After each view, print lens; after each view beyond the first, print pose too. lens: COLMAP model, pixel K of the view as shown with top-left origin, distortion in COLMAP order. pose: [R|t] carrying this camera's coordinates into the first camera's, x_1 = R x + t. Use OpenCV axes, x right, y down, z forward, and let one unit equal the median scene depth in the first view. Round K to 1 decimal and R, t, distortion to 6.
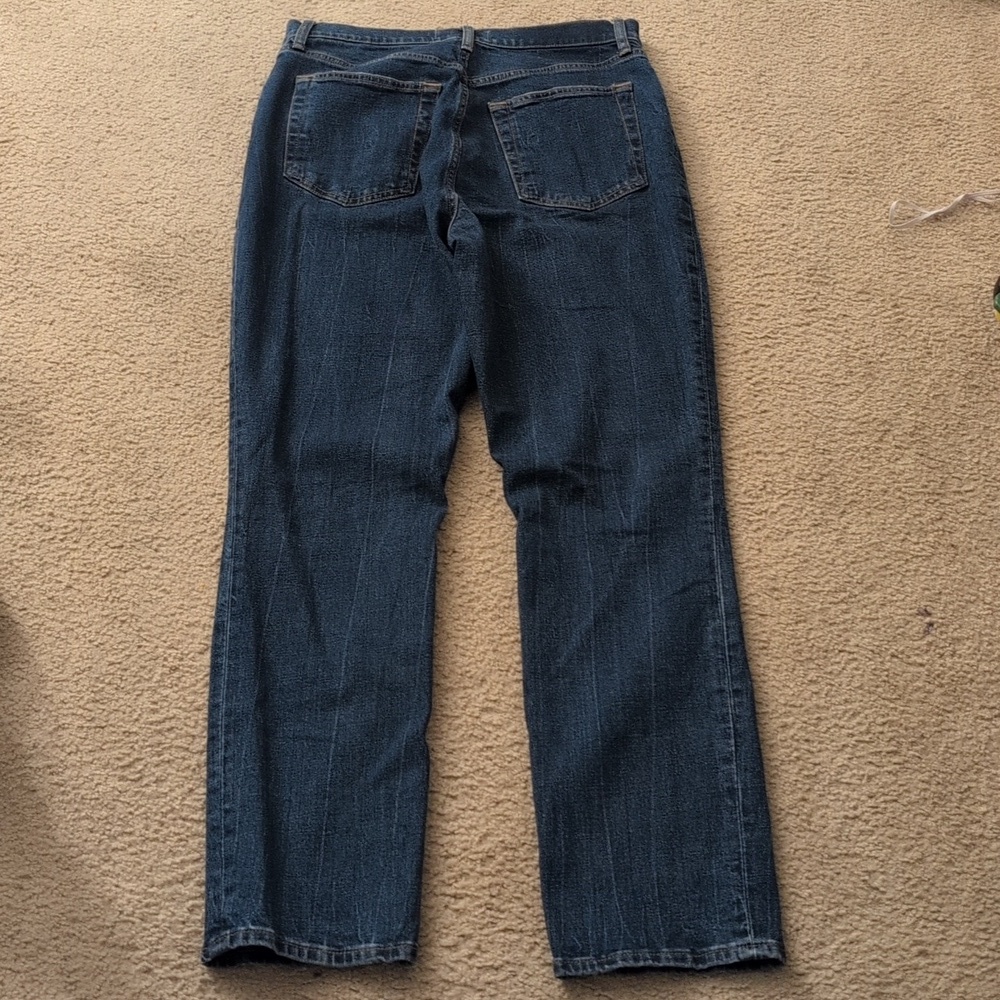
lens RADIAL K [[1674.9, 0, 500.0], [0, 1674.9, 500.0], [0, 0, 1]] dist [0.250116, -1.147418]
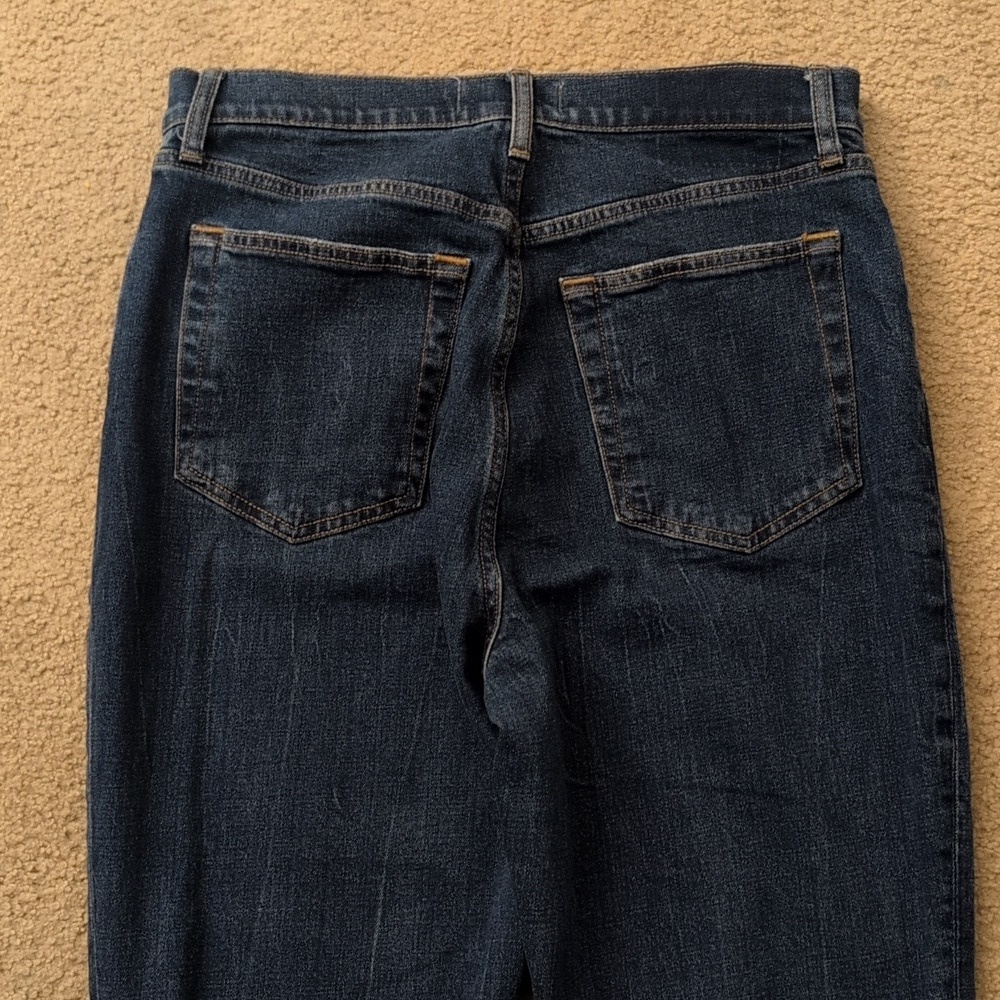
lens RADIAL K [[1674.9, 0, 500.0], [0, 1674.9, 500.0], [0, 0, 1]] dist [0.250116, -1.147418]
pose [[0.999436, 0.009527, -0.032216, -0.008973], [0.005356, 0.901502, 0.432742, -0.437137], [0.033165, -0.432670, 0.900942, 0.550224]]
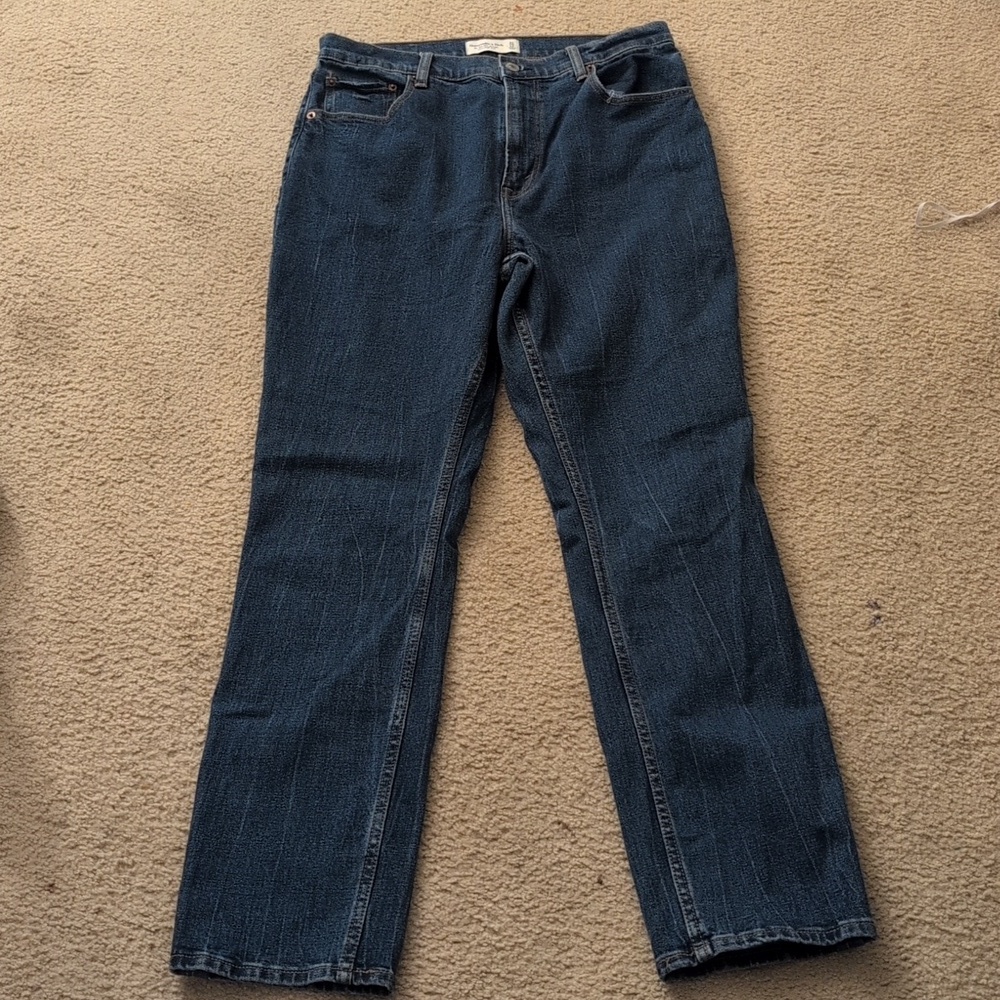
lens RADIAL K [[1674.9, 0, 500.0], [0, 1674.9, 500.0], [0, 0, 1]] dist [0.250116, -1.147418]
pose [[0.988391, 0.106267, -0.108587, 0.118057], [-0.105081, 0.994325, 0.016602, 0.009336], [0.109735, -0.004998, 0.993948, -0.028763]]
